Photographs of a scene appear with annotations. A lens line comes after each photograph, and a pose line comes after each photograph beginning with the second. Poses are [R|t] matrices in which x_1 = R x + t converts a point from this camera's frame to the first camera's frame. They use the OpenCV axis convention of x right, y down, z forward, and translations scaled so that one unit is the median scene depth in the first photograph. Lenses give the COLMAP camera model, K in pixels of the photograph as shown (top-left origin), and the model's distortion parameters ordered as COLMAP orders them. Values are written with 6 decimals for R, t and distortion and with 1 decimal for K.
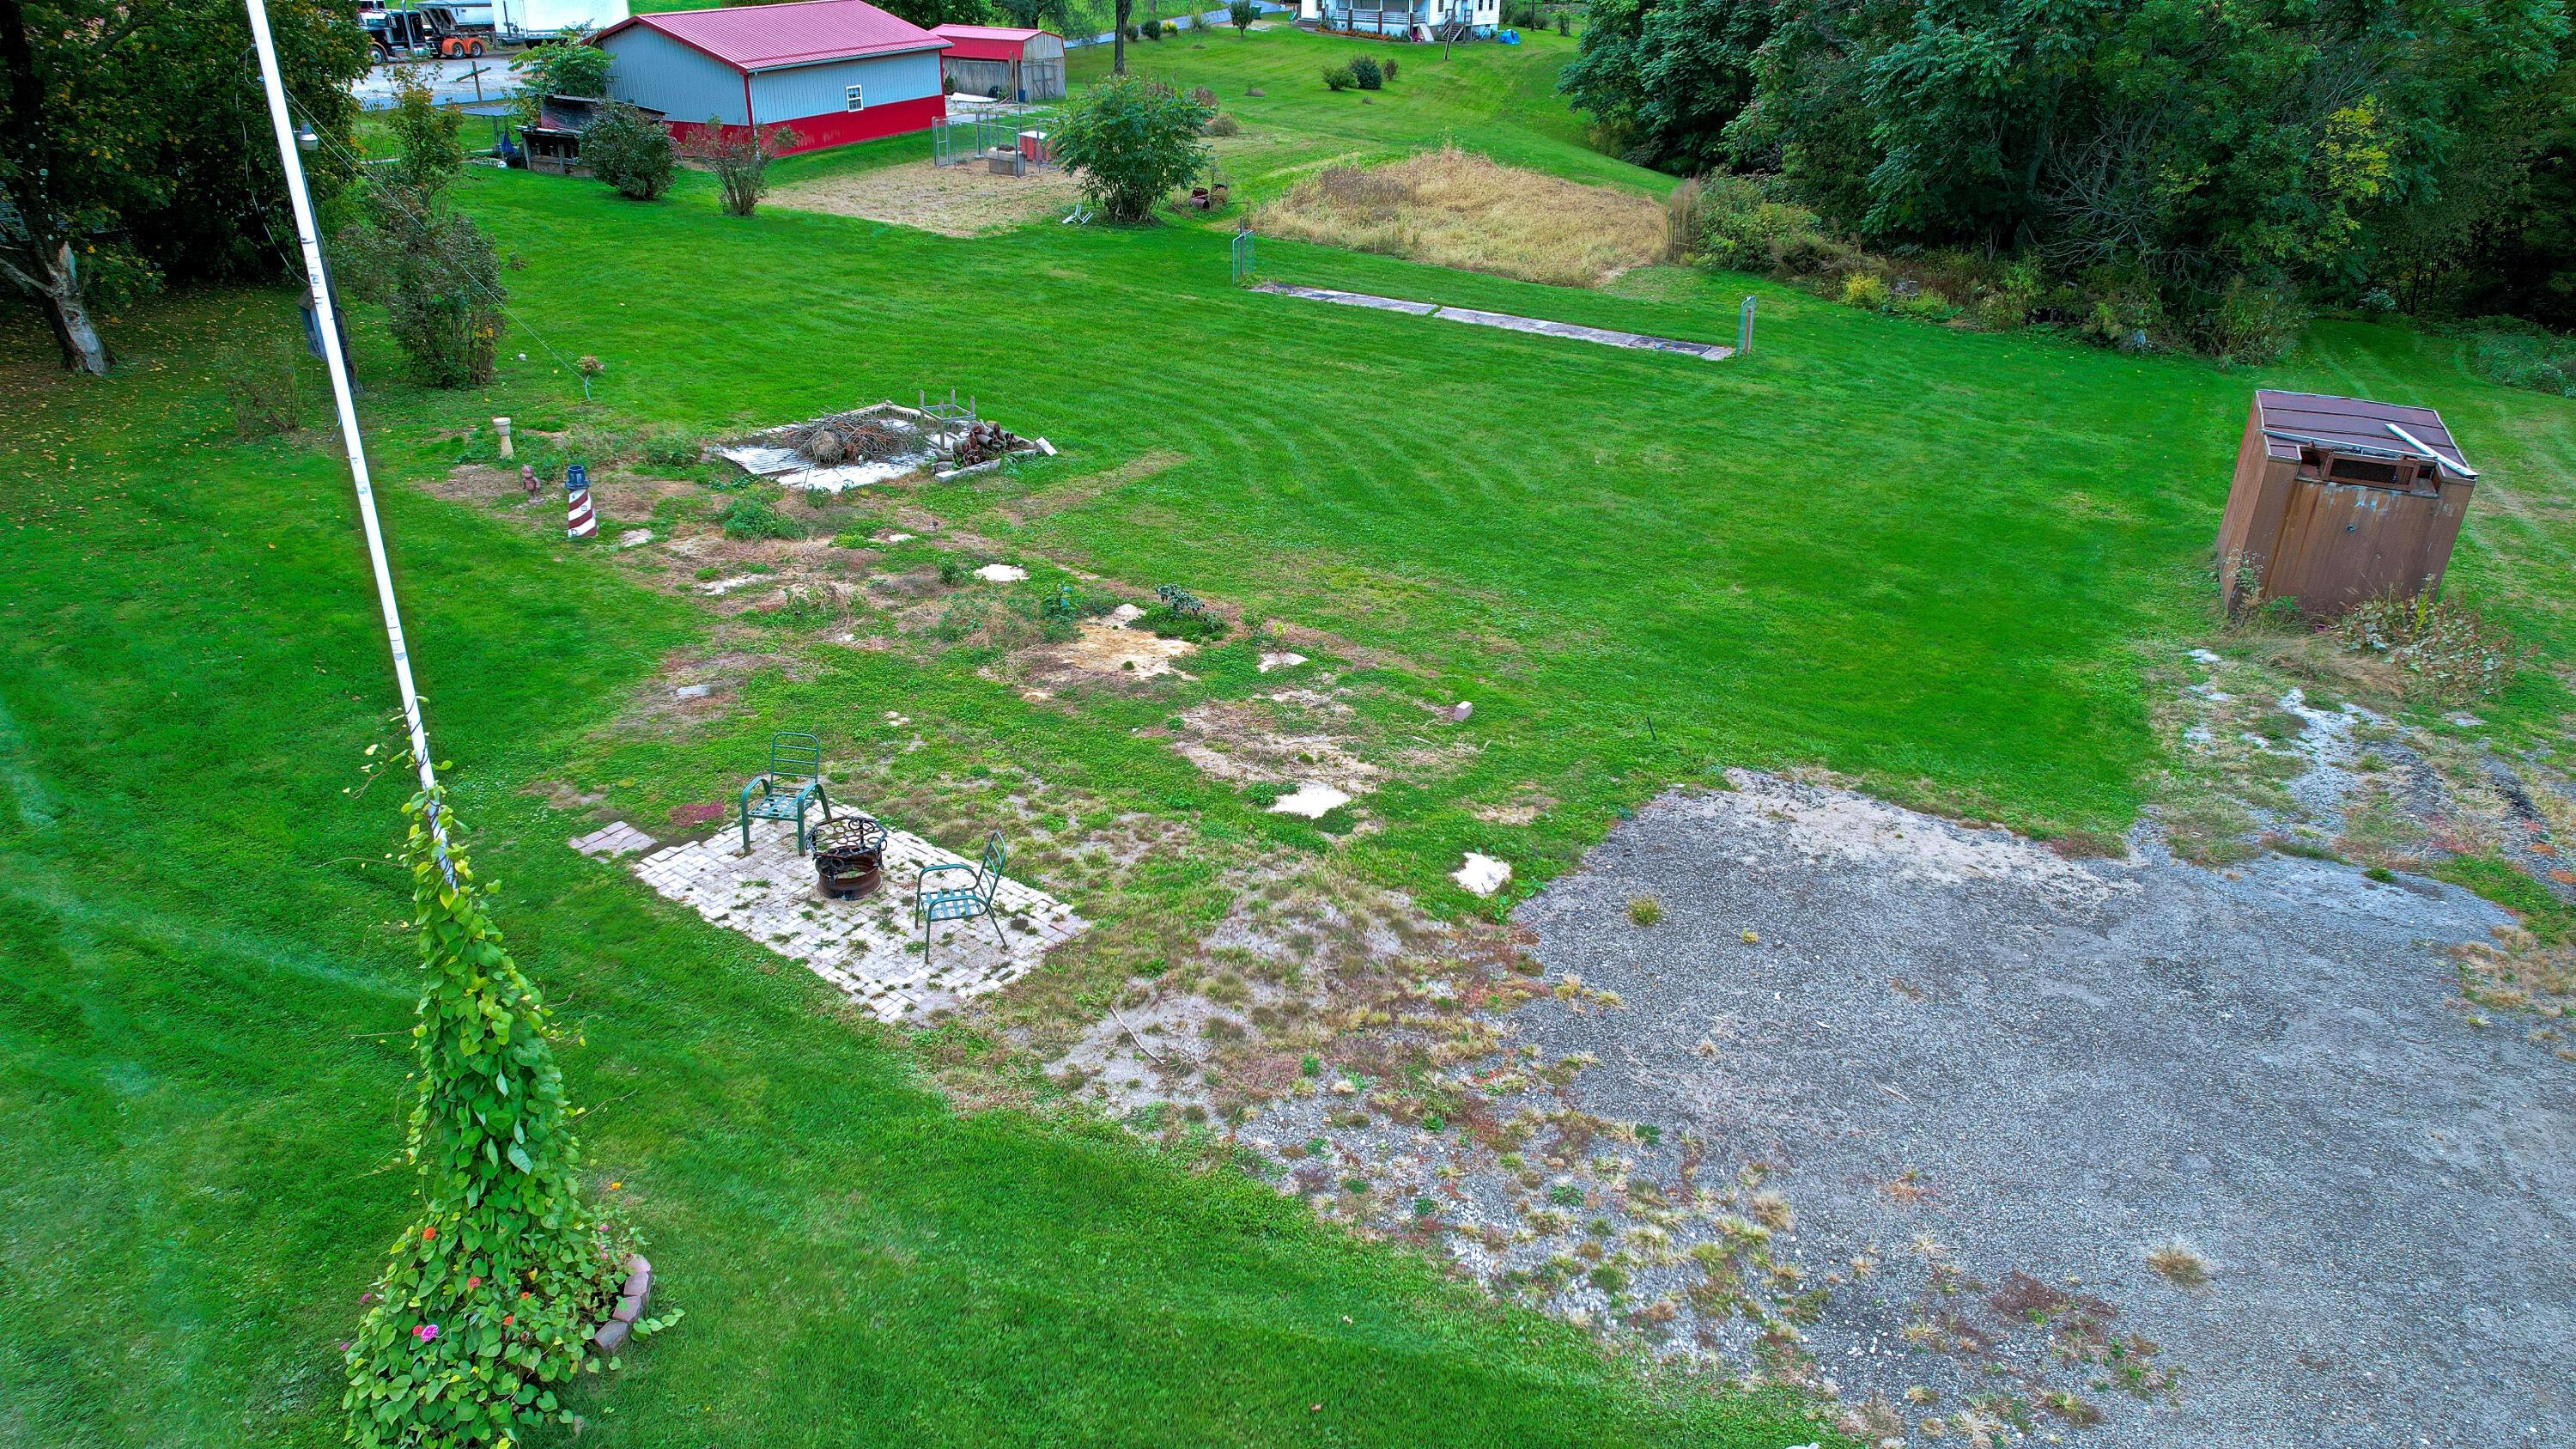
lens RADIAL K [[1640.7, 0, 1288.0], [0, 1640.7, 724.5], [0, 0, 1]] dist [-0.069984, 0.063596]
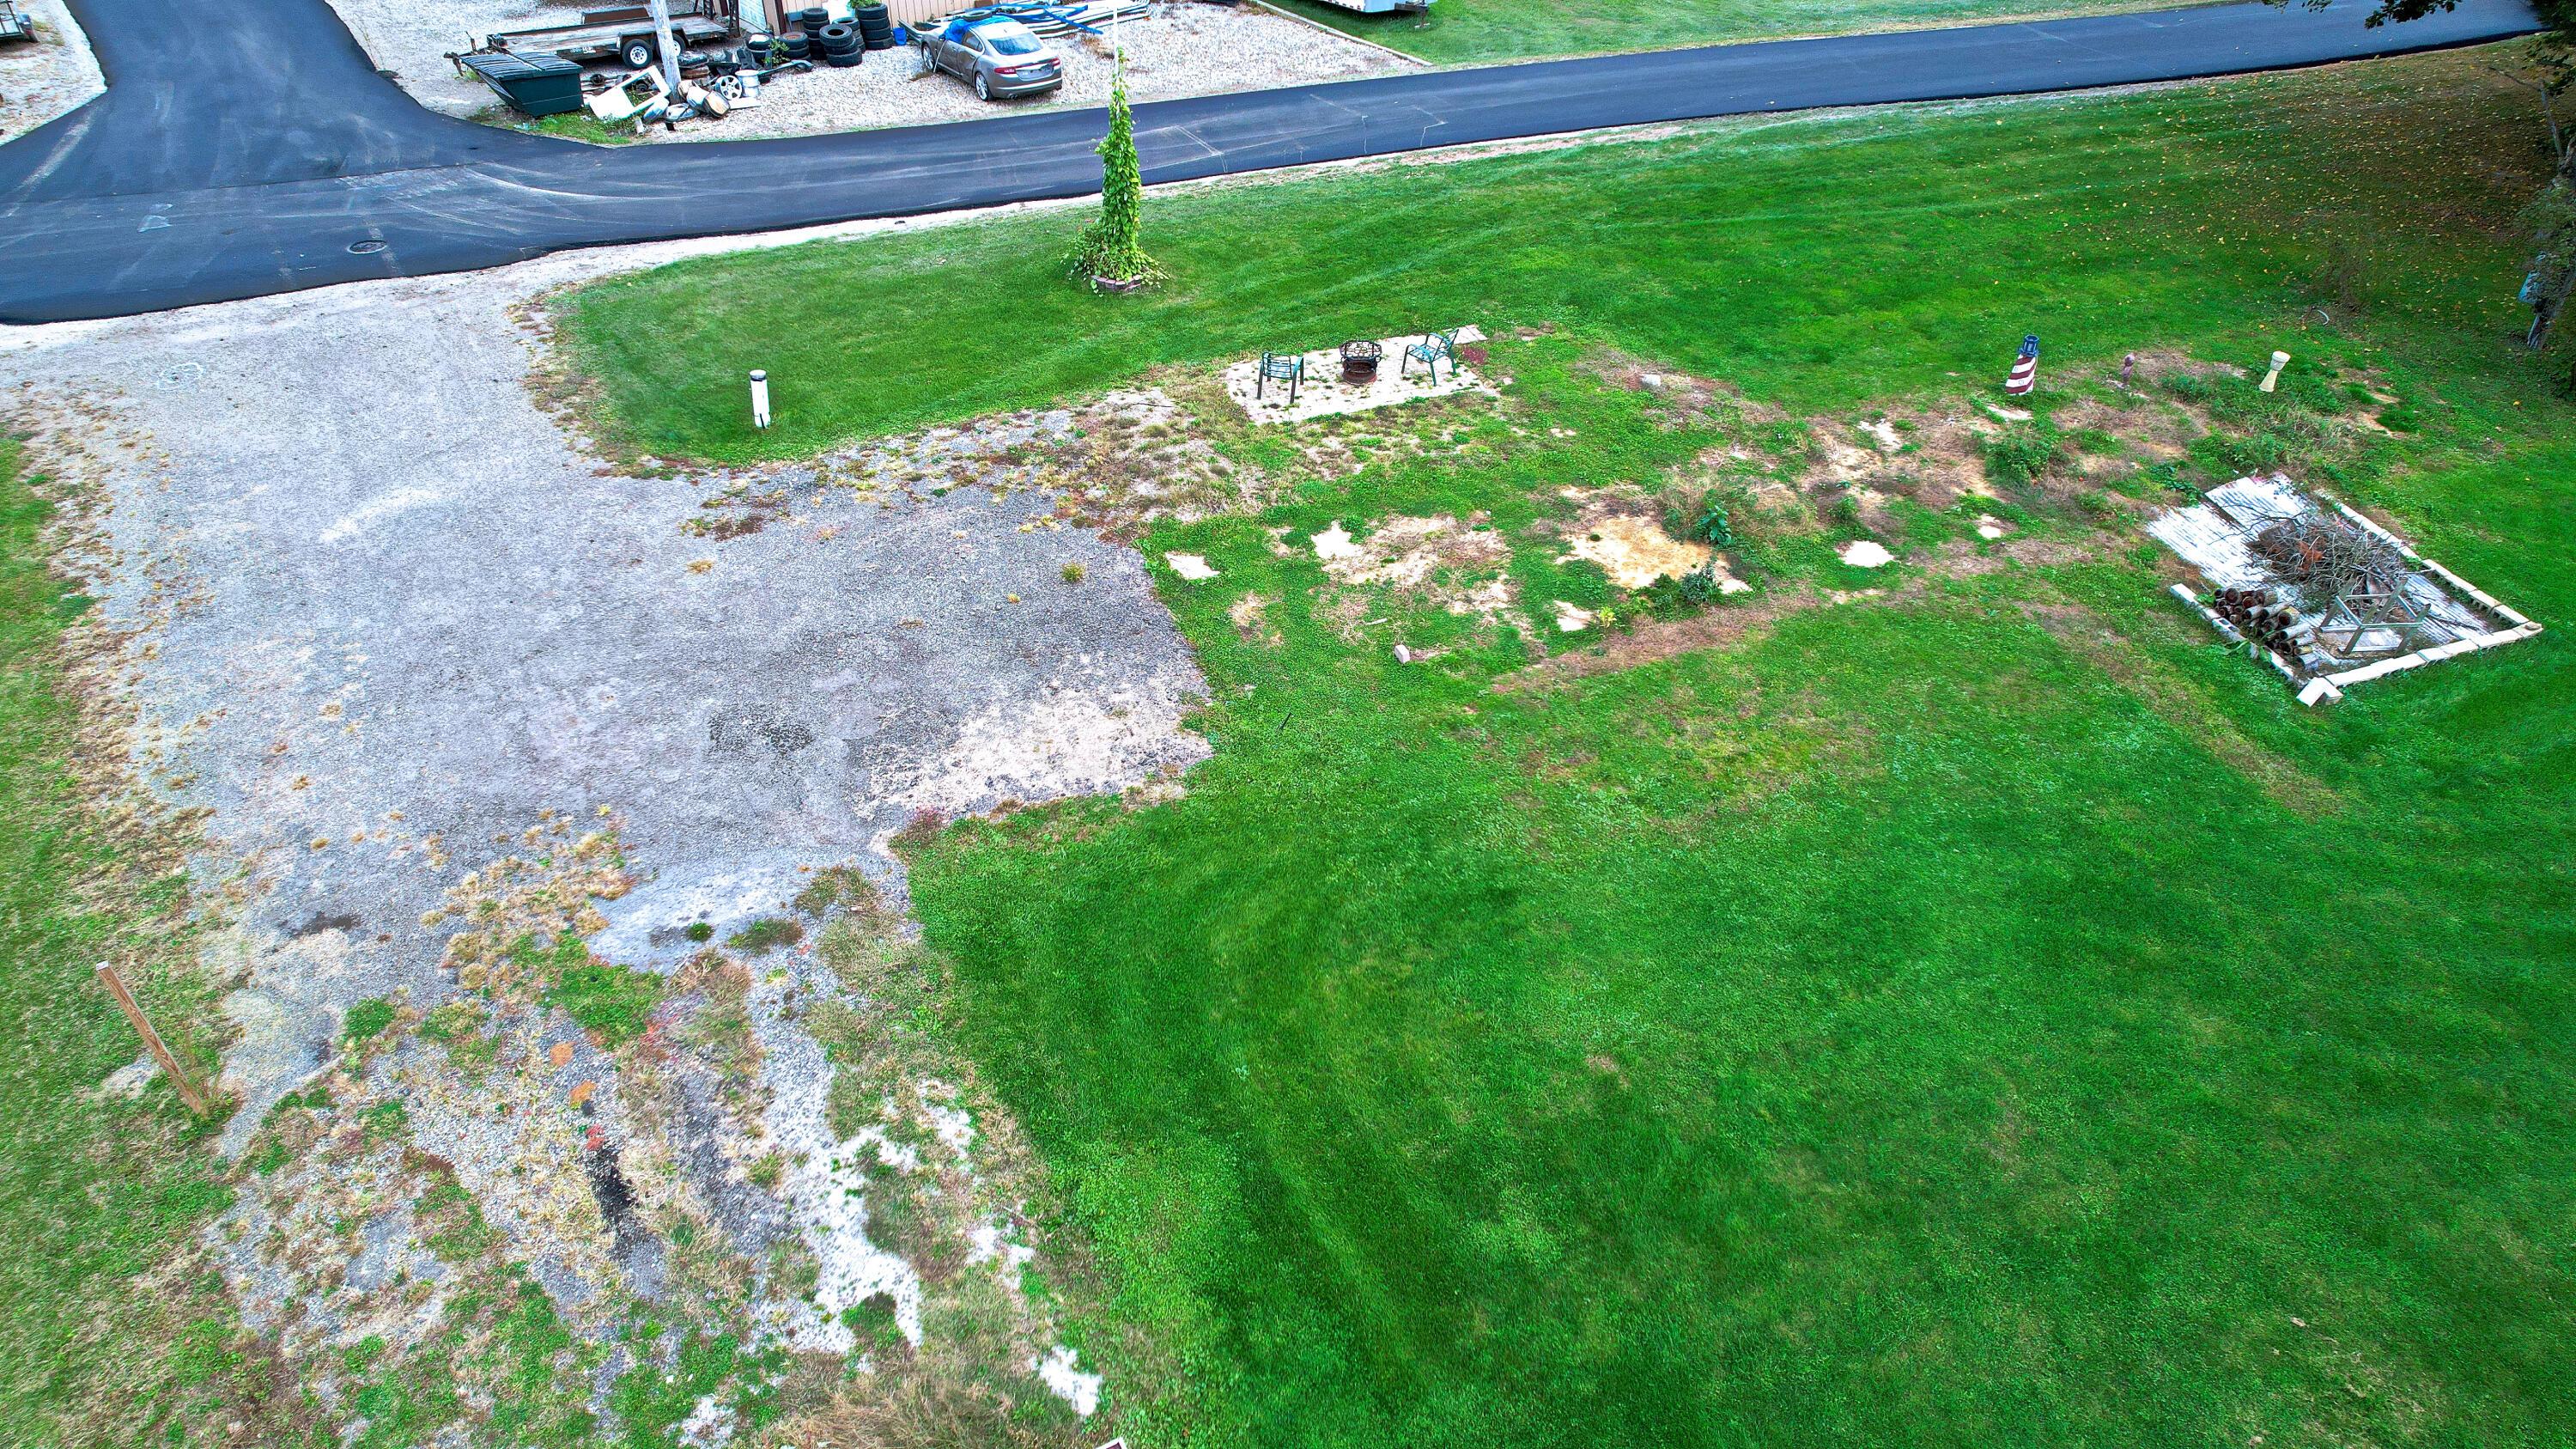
lens RADIAL K [[1640.7, 0, 1288.0], [0, 1640.7, 724.5], [0, 0, 1]] dist [-0.069984, 0.063596]
pose [[-0.550141, 0.502916, -0.666649, 1.101923], [-0.390542, 0.550681, 0.737718, -0.931918], [0.738121, 0.666203, -0.106542, 1.293092]]
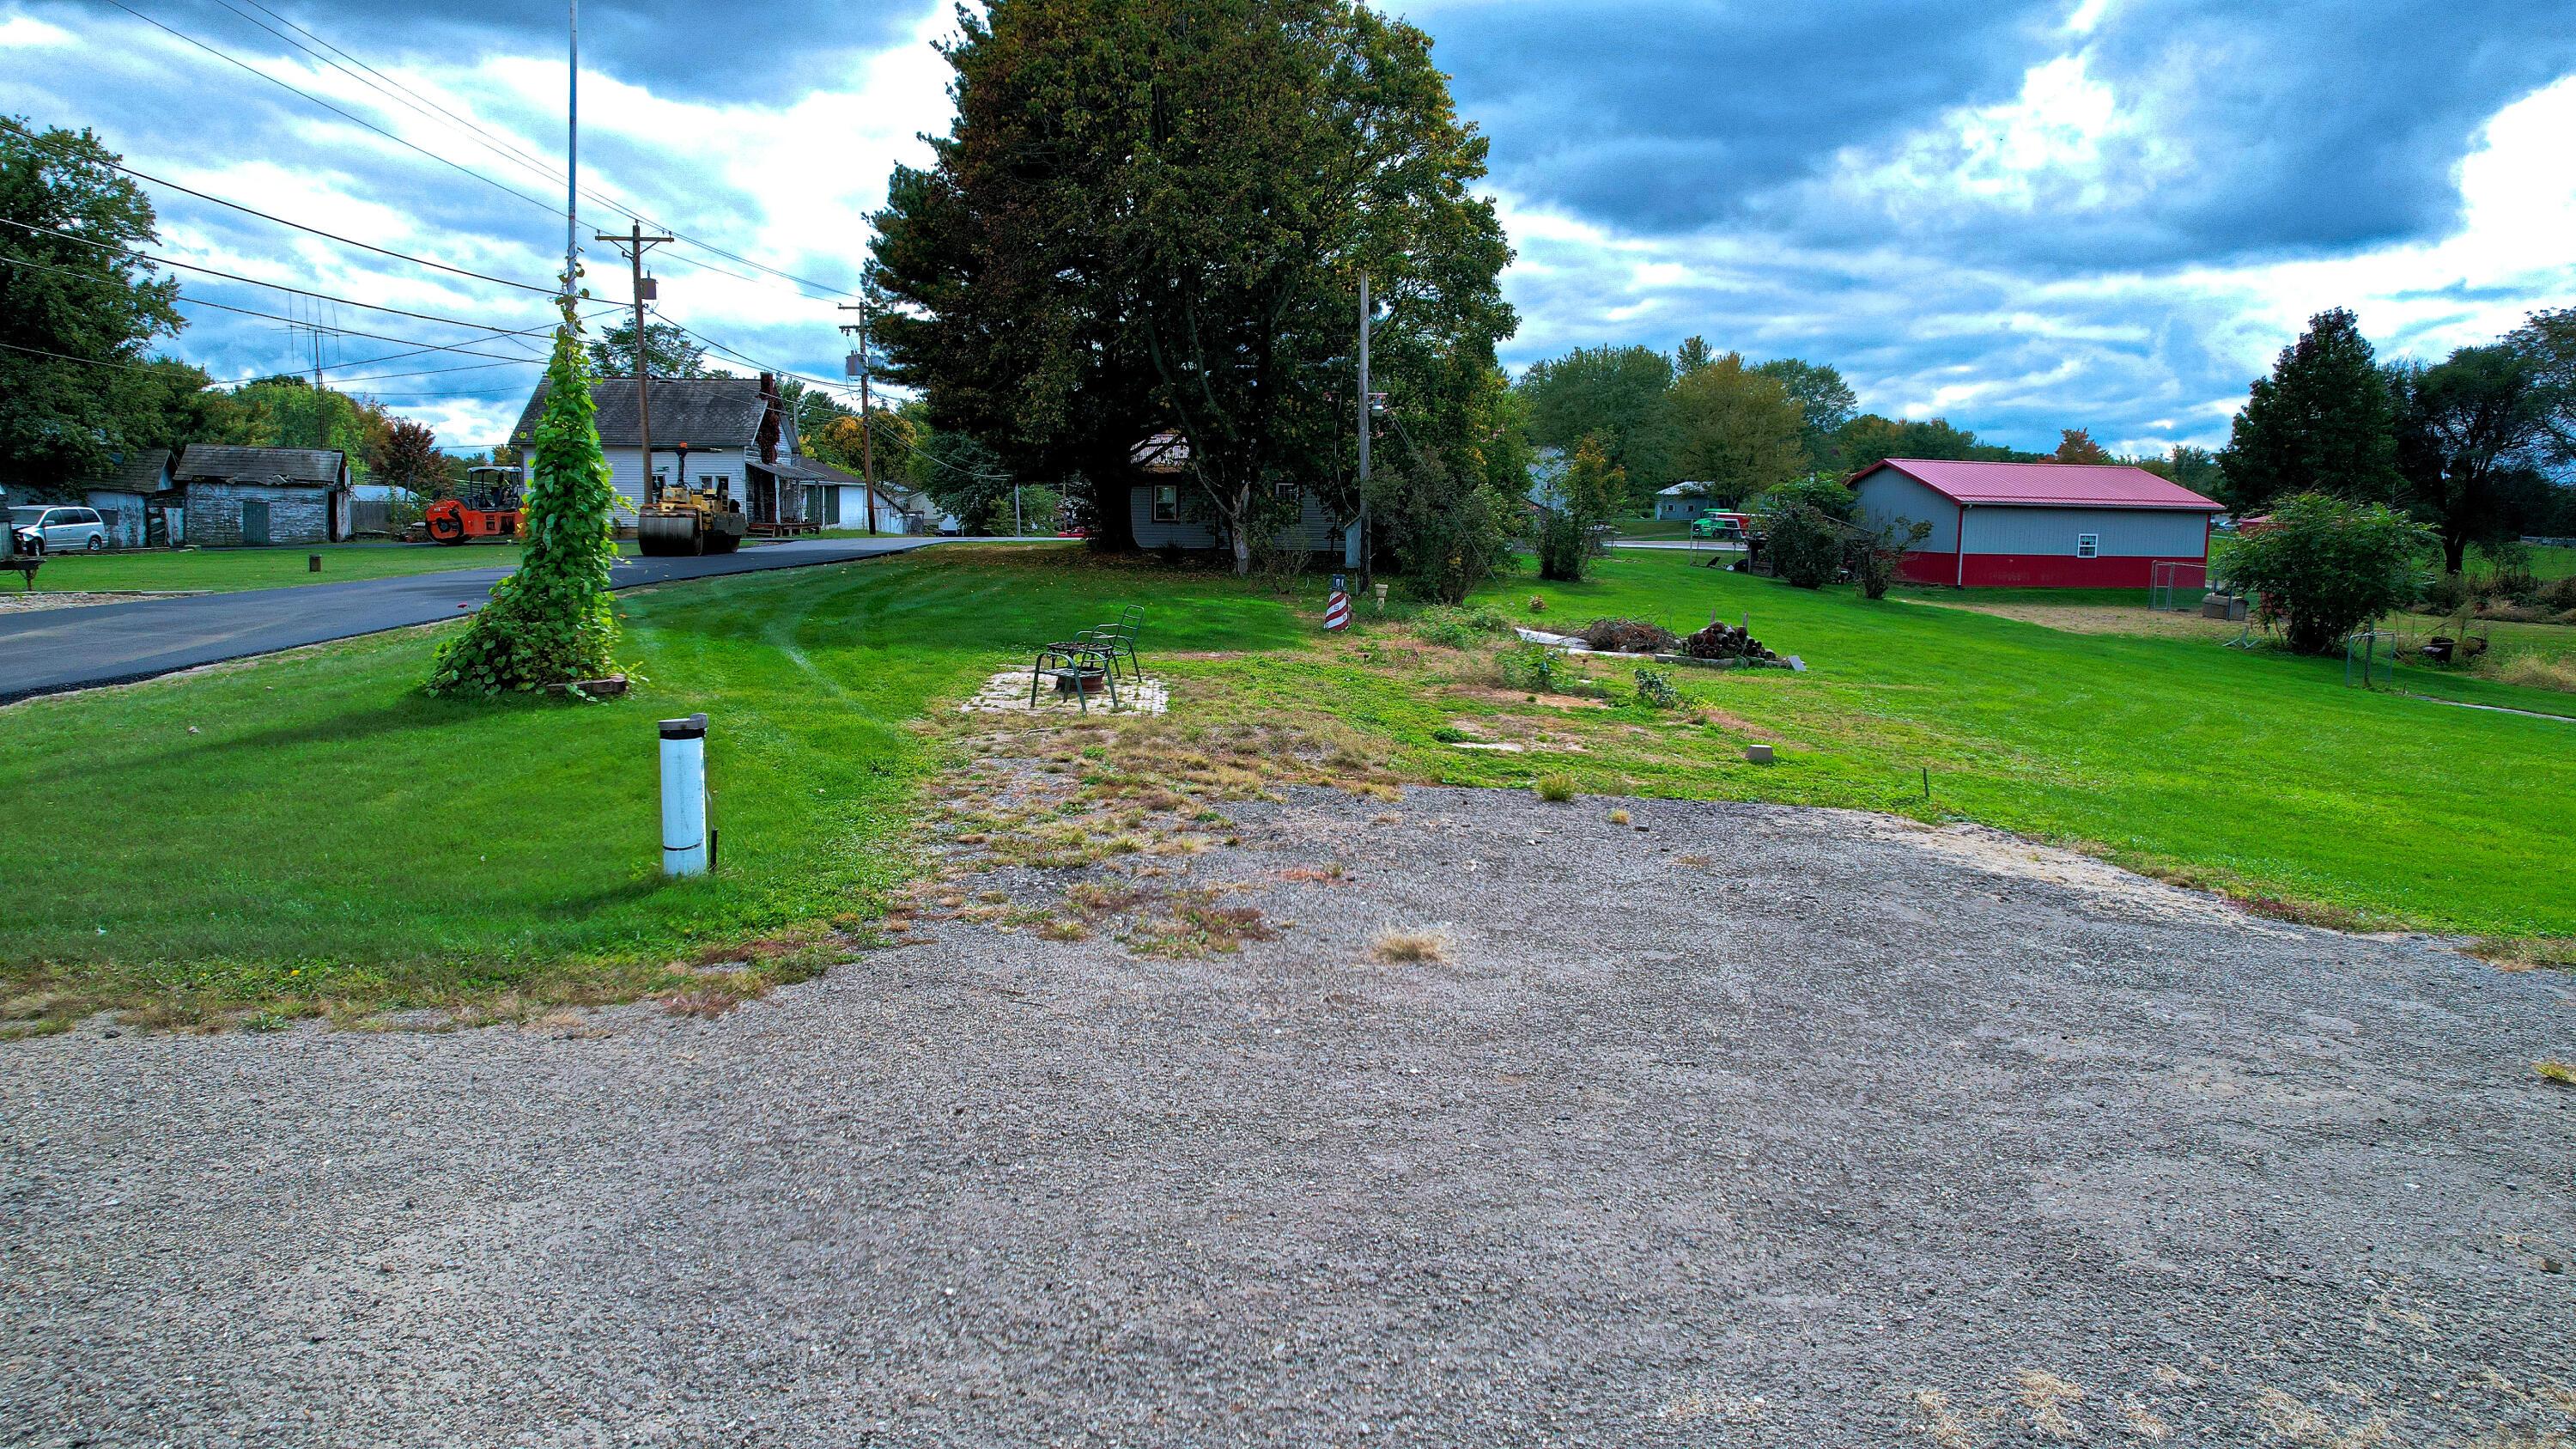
lens RADIAL K [[1640.7, 0, 1288.0], [0, 1640.7, 724.5], [0, 0, 1]] dist [-0.069984, 0.063596]
pose [[0.642852, 0.100157, -0.759414, 0.723797], [-0.353710, 0.918200, -0.178320, 0.266907], [0.679434, 0.383246, 0.625694, 0.314832]]
